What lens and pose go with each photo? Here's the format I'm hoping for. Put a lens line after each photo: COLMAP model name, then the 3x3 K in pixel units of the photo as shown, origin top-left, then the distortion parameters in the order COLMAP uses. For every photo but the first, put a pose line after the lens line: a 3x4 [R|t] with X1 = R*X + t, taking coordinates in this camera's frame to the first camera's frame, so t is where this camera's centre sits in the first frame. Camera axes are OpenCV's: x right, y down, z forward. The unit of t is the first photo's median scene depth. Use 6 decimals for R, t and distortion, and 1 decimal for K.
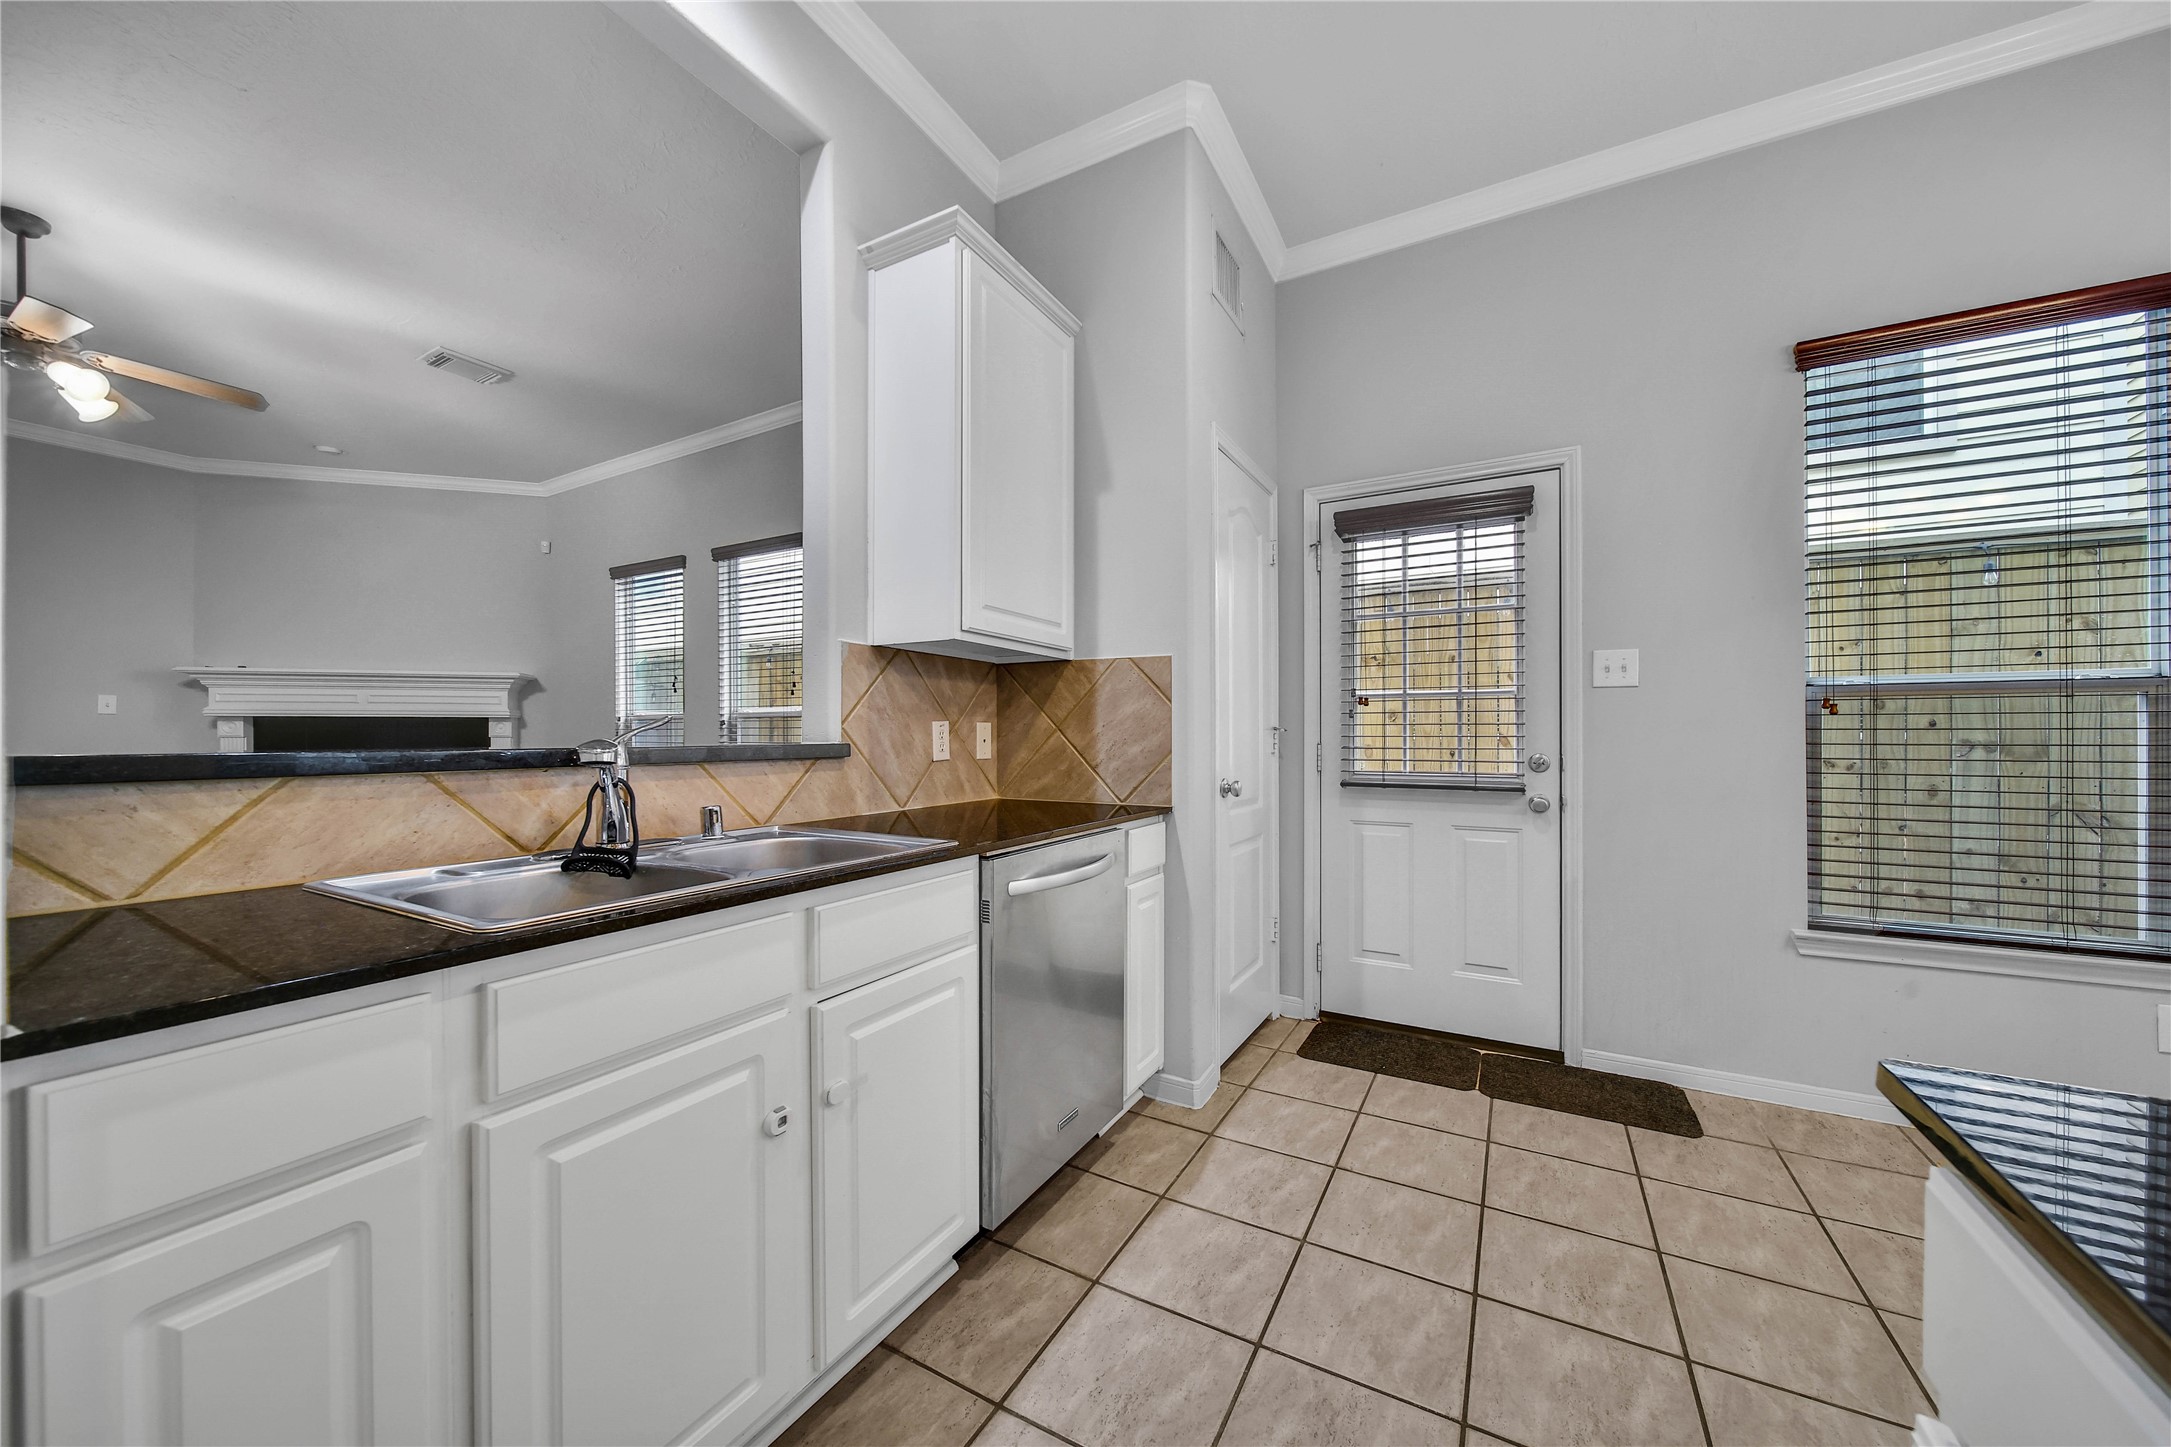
lens RADIAL K [[779.2, 0, 1082.1], [0, 779.2, 734.0], [0, 0, 1]] dist [-0.005779, -0.000408]
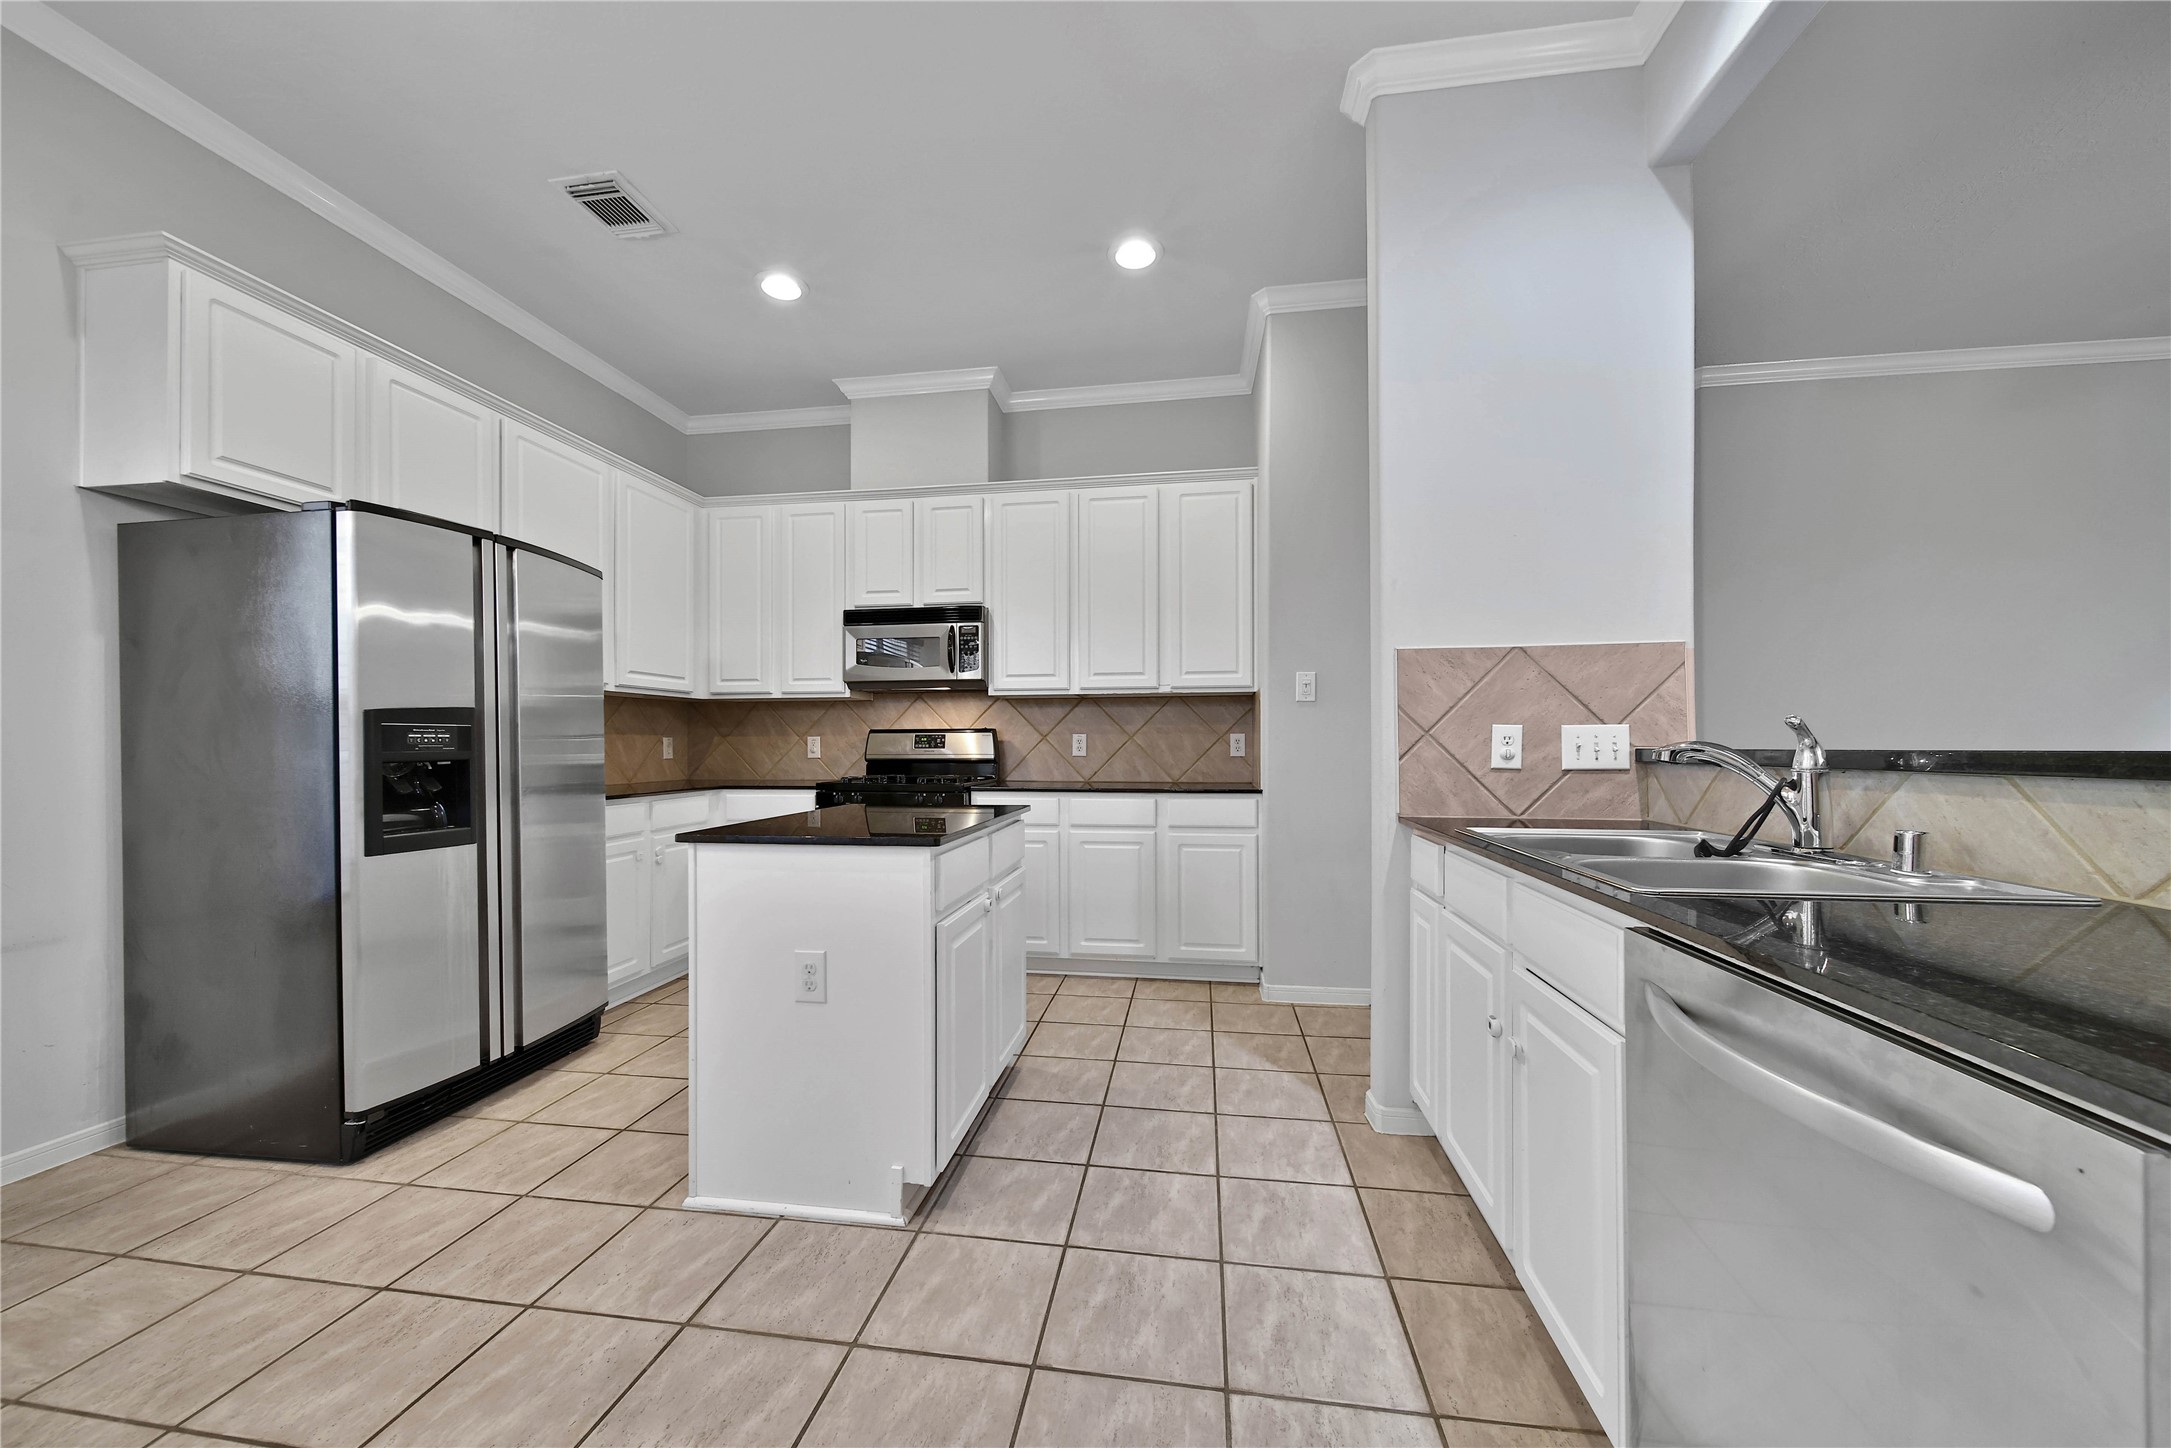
lens RADIAL K [[779.2, 0, 1081.1], [0, 779.2, 740.5], [0, 0, 1]] dist [-0.005779, -0.000408]
pose [[-0.935584, 0.003273, -0.353089, 0.338839], [0.006279, 0.999953, -0.007367, 0.004235], [0.353048, -0.009109, -0.935561, 0.906673]]
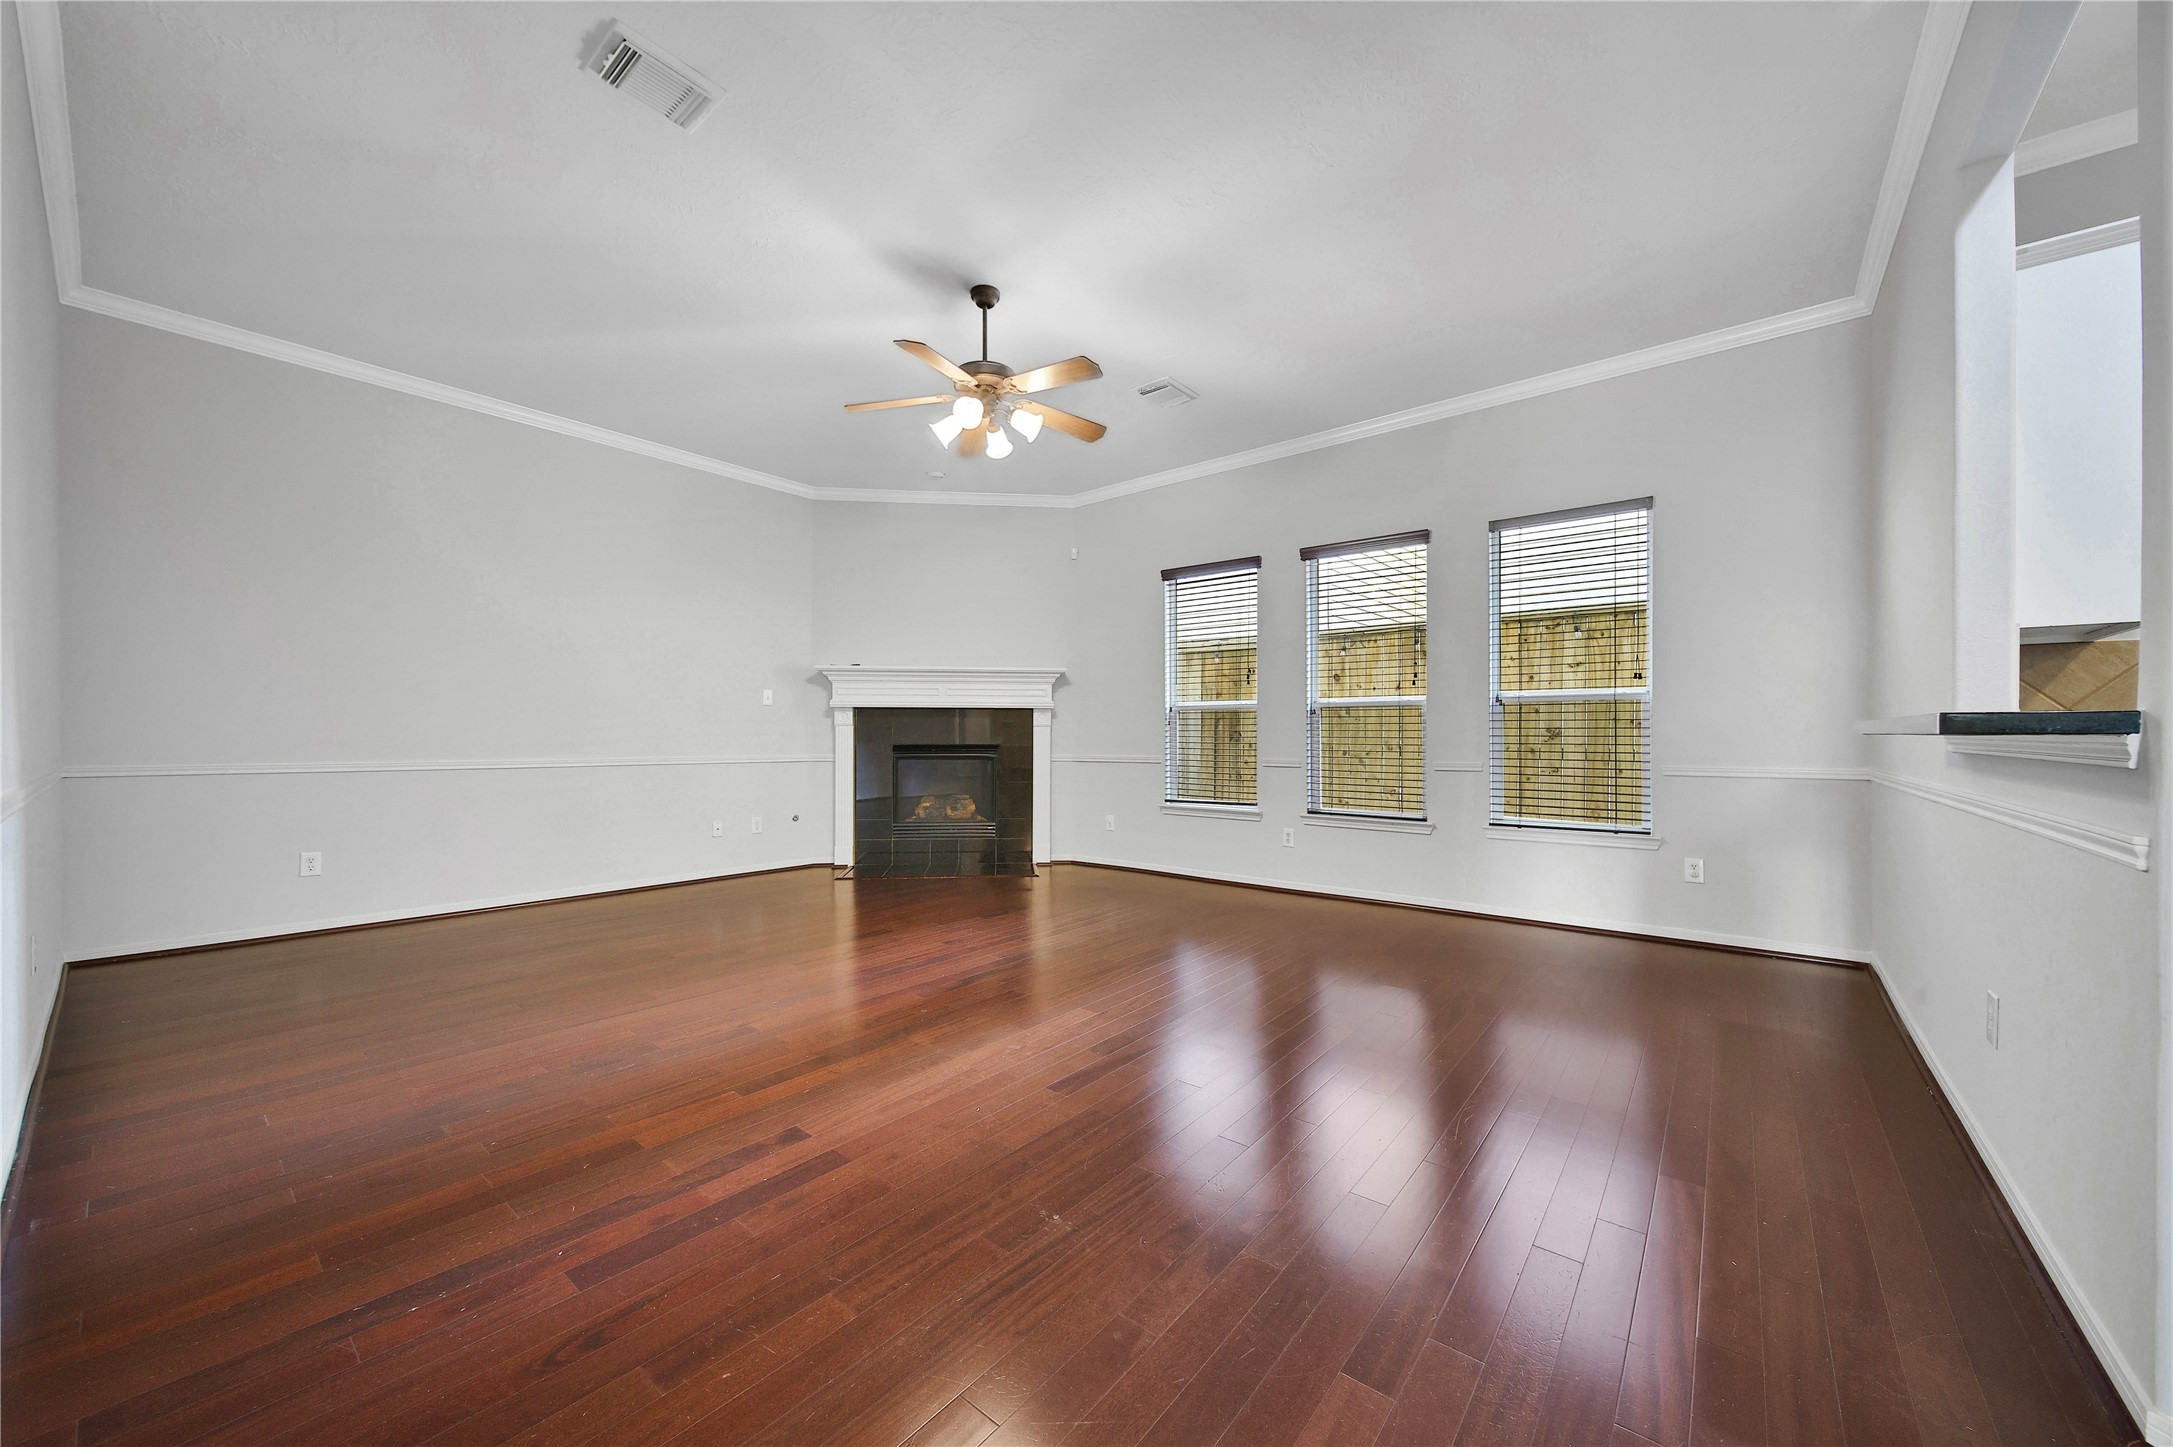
lens RADIAL K [[779.9, 0, 1074.7], [0, 779.9, 729.5], [0, 0, 1]] dist [-0.005779, -0.000408]
pose [[0.982971, 0.003352, -0.183732, -1.116869], [-0.003846, 0.999990, -0.002328, 0.025752], [0.183722, 0.002994, 0.982974, -0.211221]]
